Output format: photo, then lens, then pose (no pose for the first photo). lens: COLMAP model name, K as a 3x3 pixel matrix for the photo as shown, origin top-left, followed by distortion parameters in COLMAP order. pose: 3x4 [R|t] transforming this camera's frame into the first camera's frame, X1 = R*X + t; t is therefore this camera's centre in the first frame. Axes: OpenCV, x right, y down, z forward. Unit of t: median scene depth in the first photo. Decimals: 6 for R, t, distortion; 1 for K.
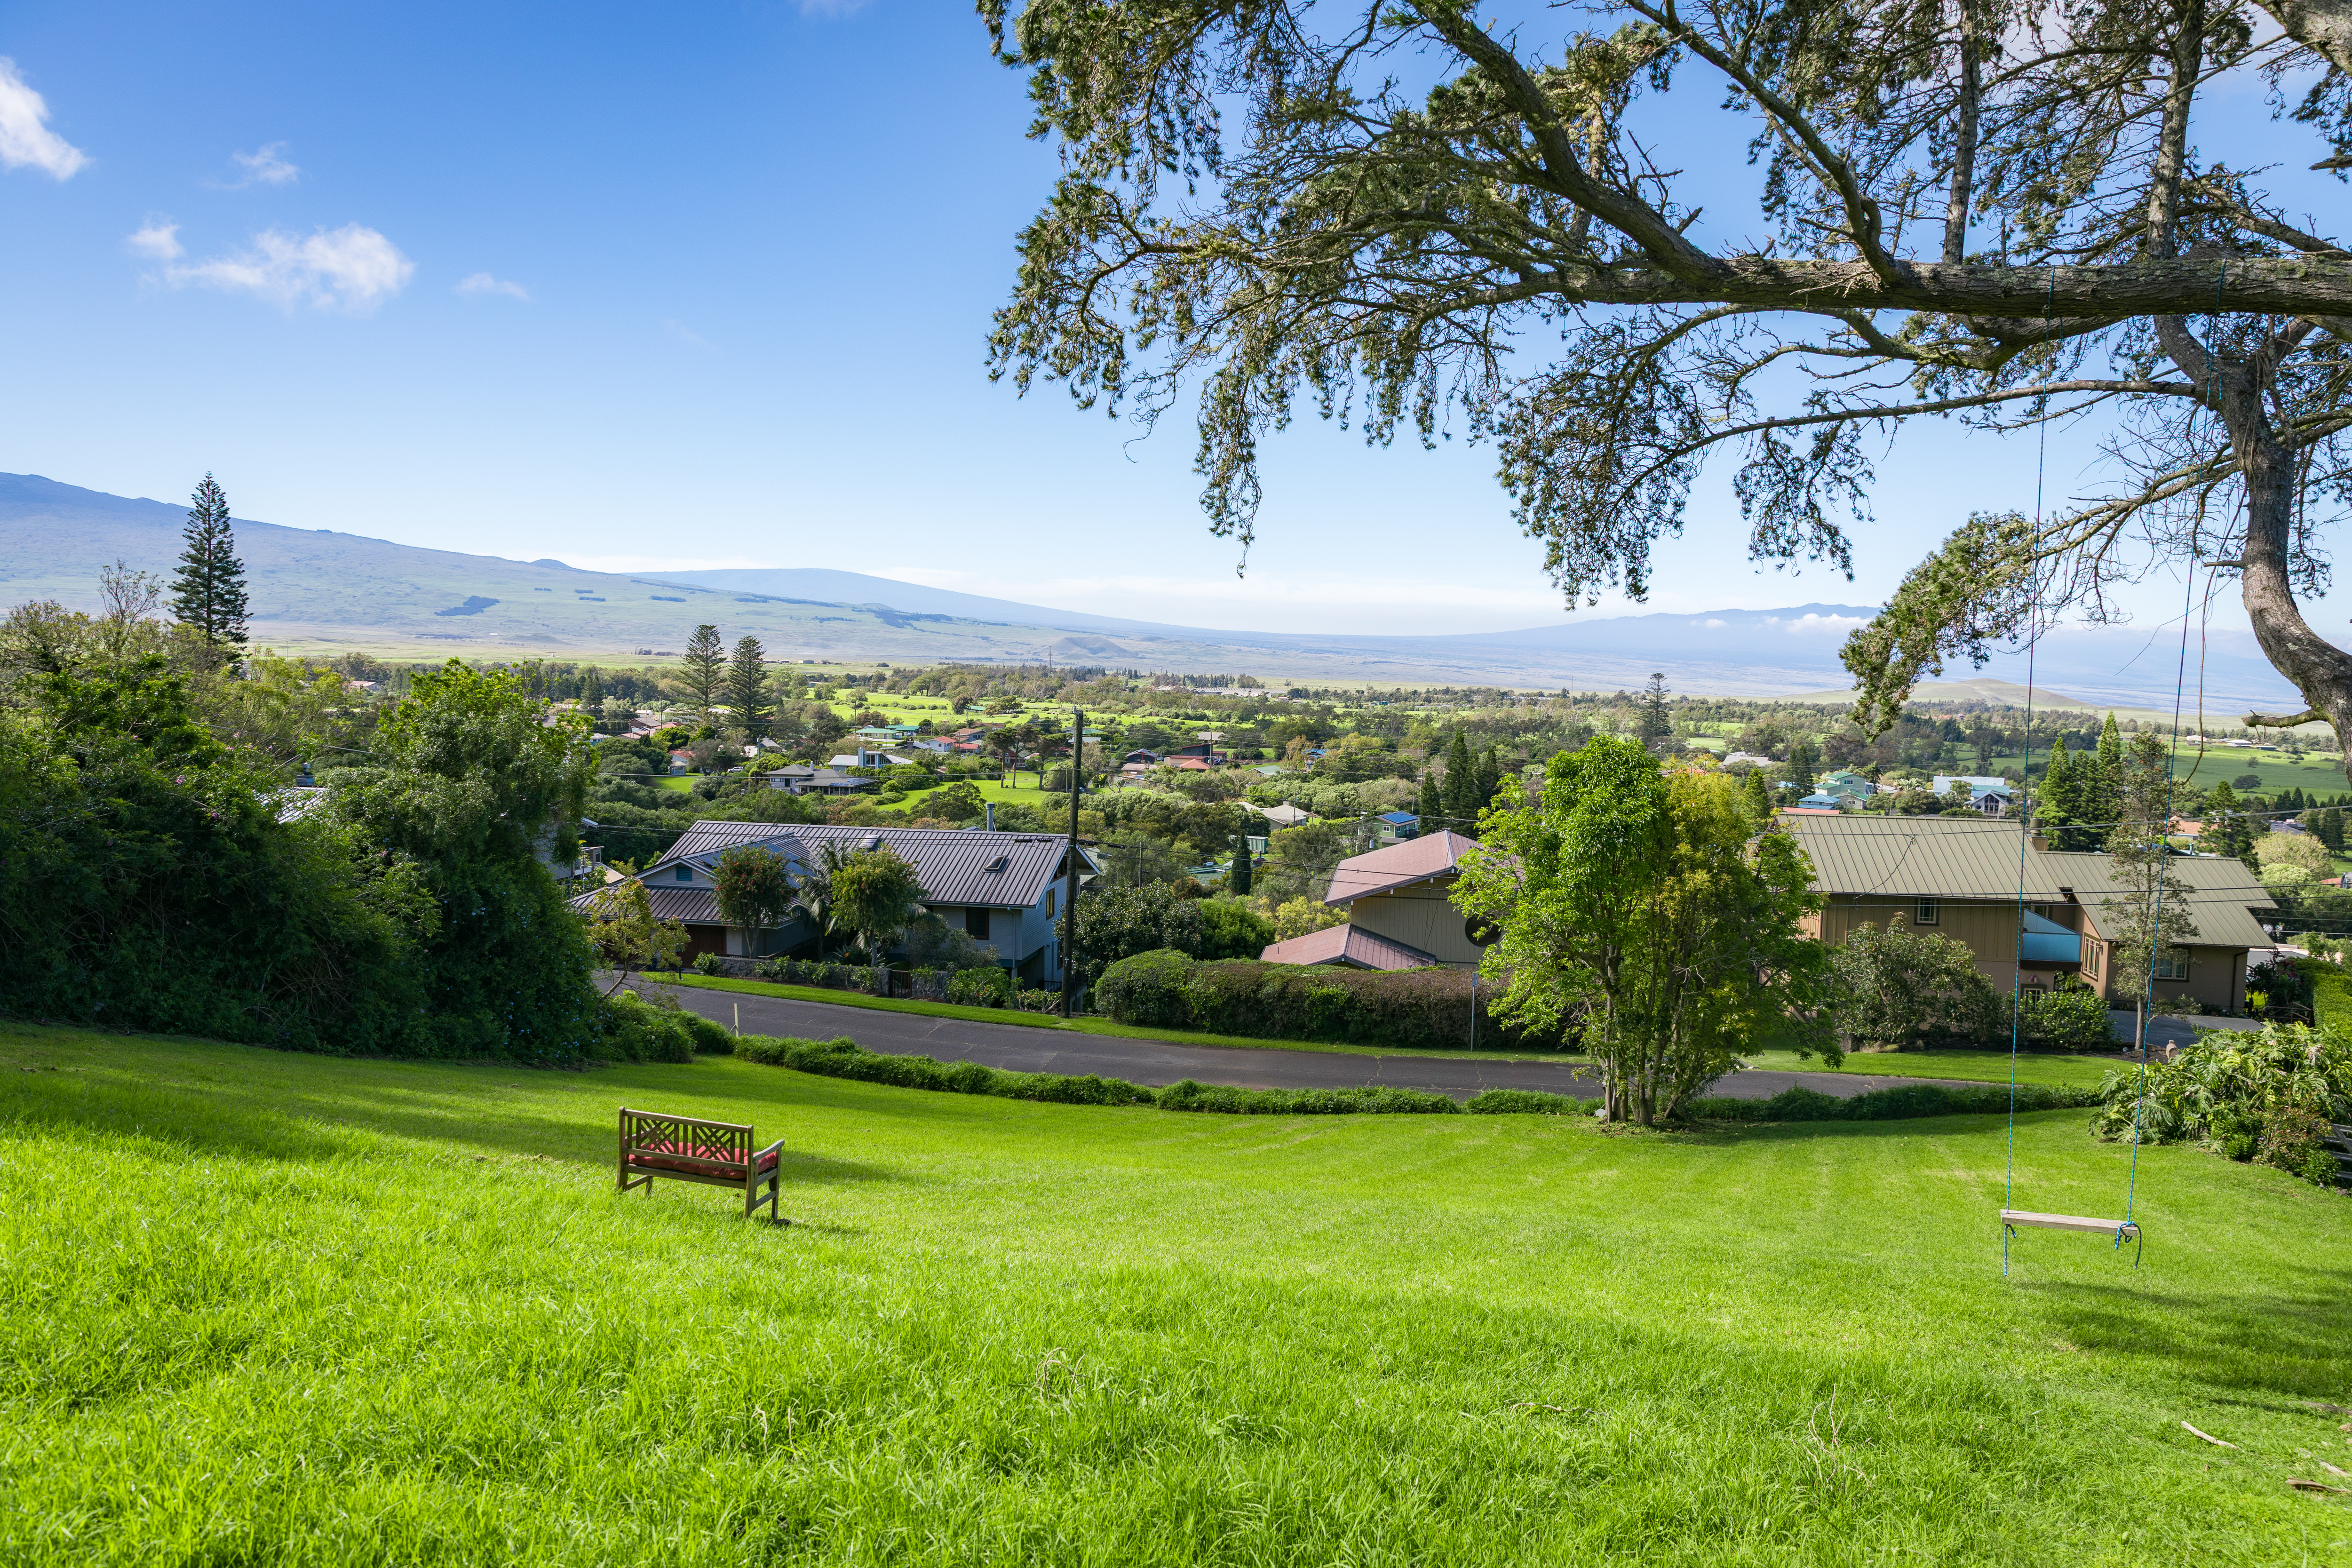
lens RADIAL K [[1589.0, 0, 1184.1], [0, 1589.0, 786.6], [0, 0, 1]] dist [0.011083, -0.001492]
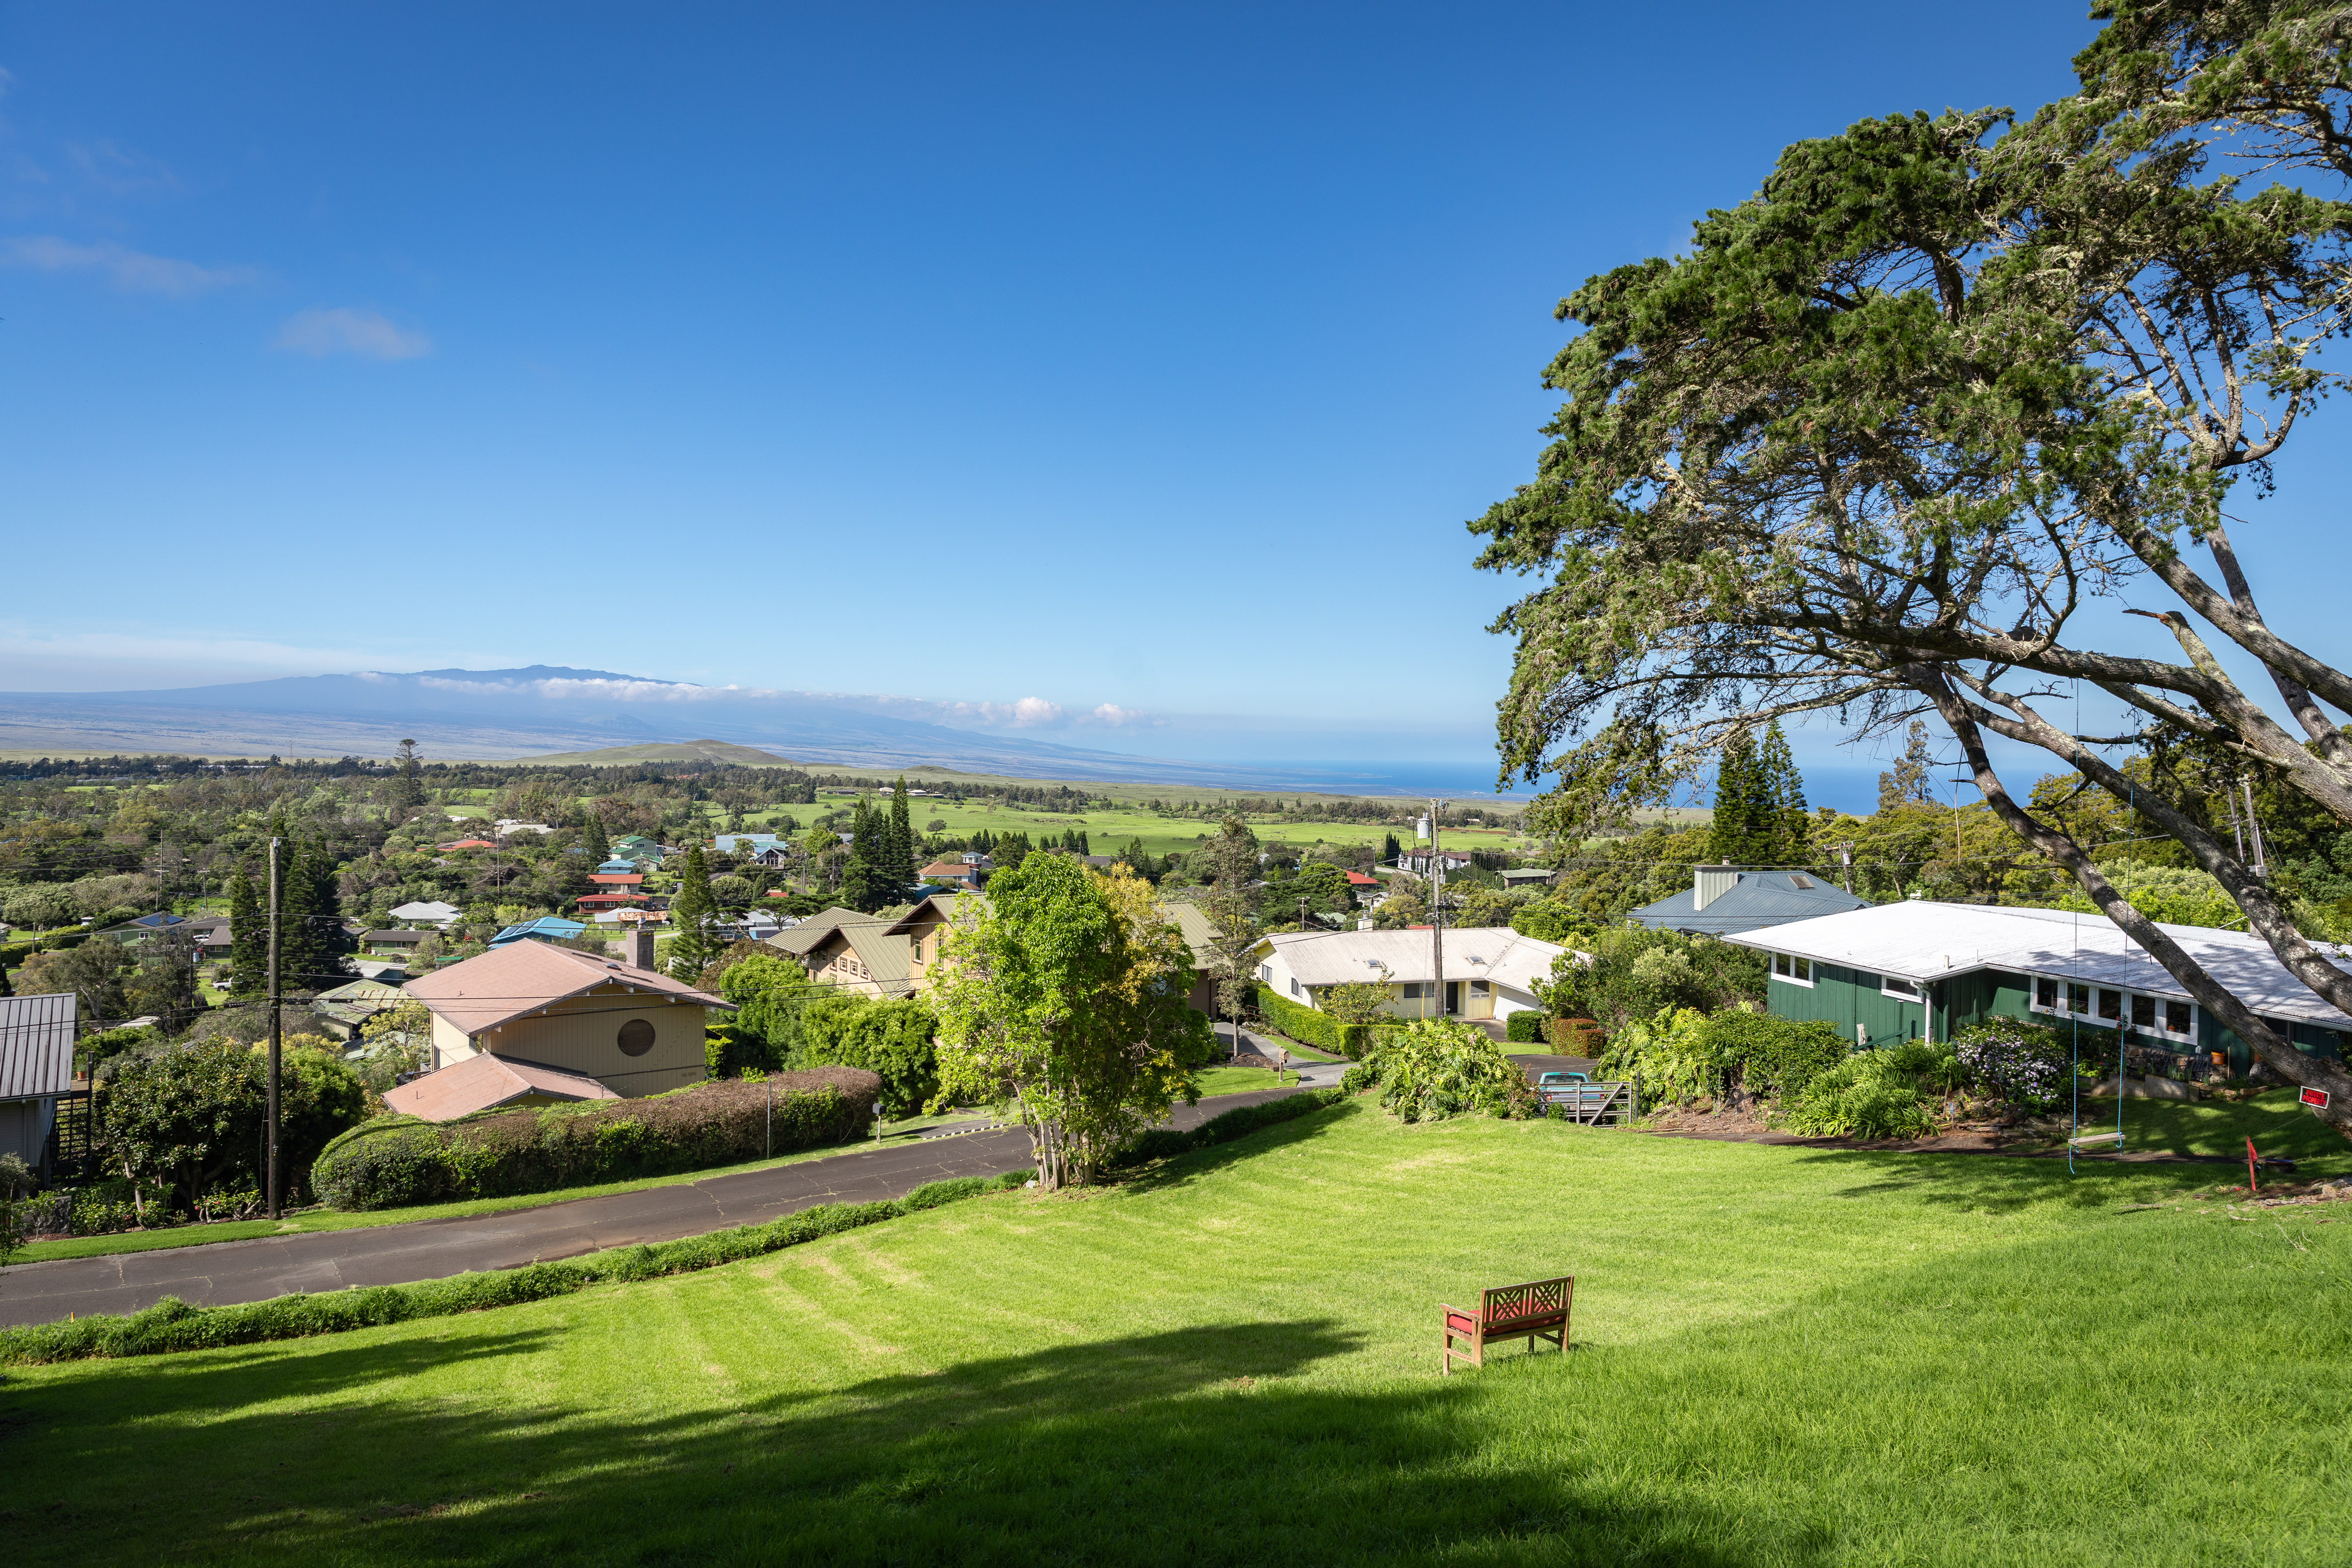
lens RADIAL K [[1589.0, 0, 1193.5], [0, 1589.0, 788.5], [0, 0, 1]] dist [0.011083, -0.001492]
pose [[0.702867, -0.032000, 0.710601, -0.387930], [0.056611, 0.998335, -0.011038, -0.048397], [-0.709065, 0.047986, 0.703509, 0.096358]]
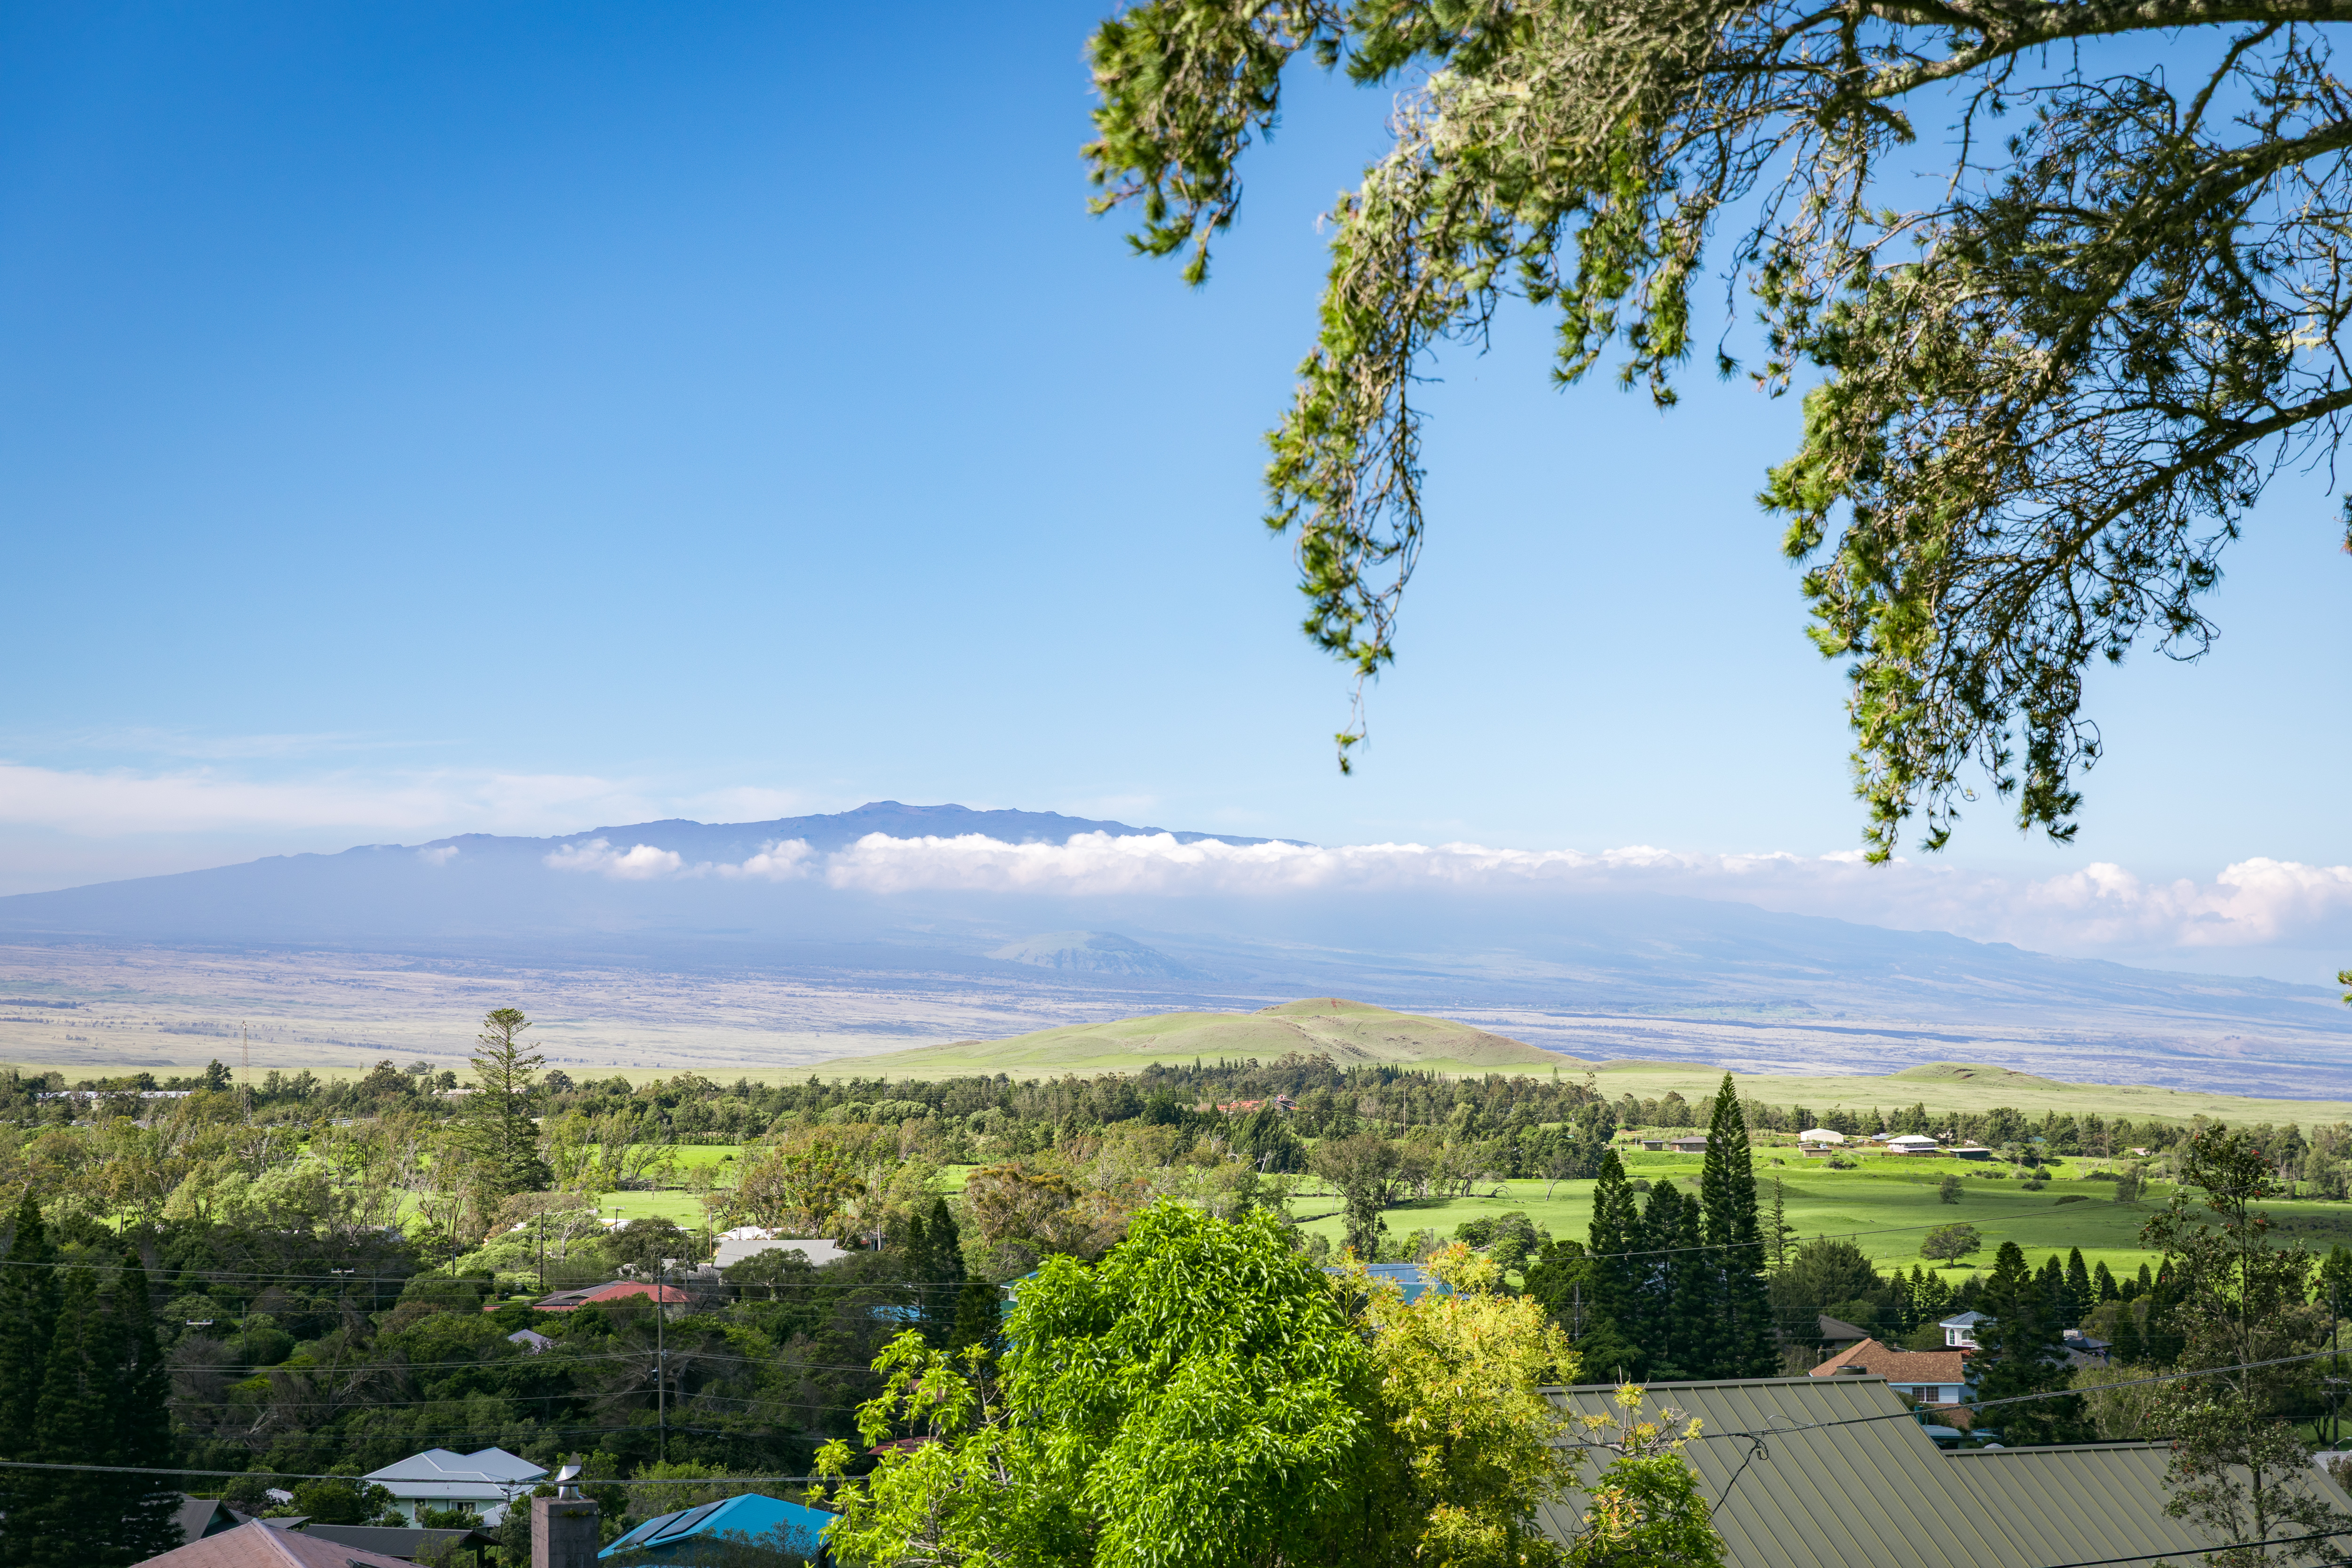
lens RADIAL K [[4751.1, 0, 1286.6], [0, 4751.1, 765.1], [0, 0, 1]] dist [0.011273, 0.000000]
pose [[0.891584, -0.005349, 0.452824, -0.148321], [0.061340, 0.992141, -0.109055, -0.010991], [-0.448682, 0.125008, 0.884905, 0.054925]]
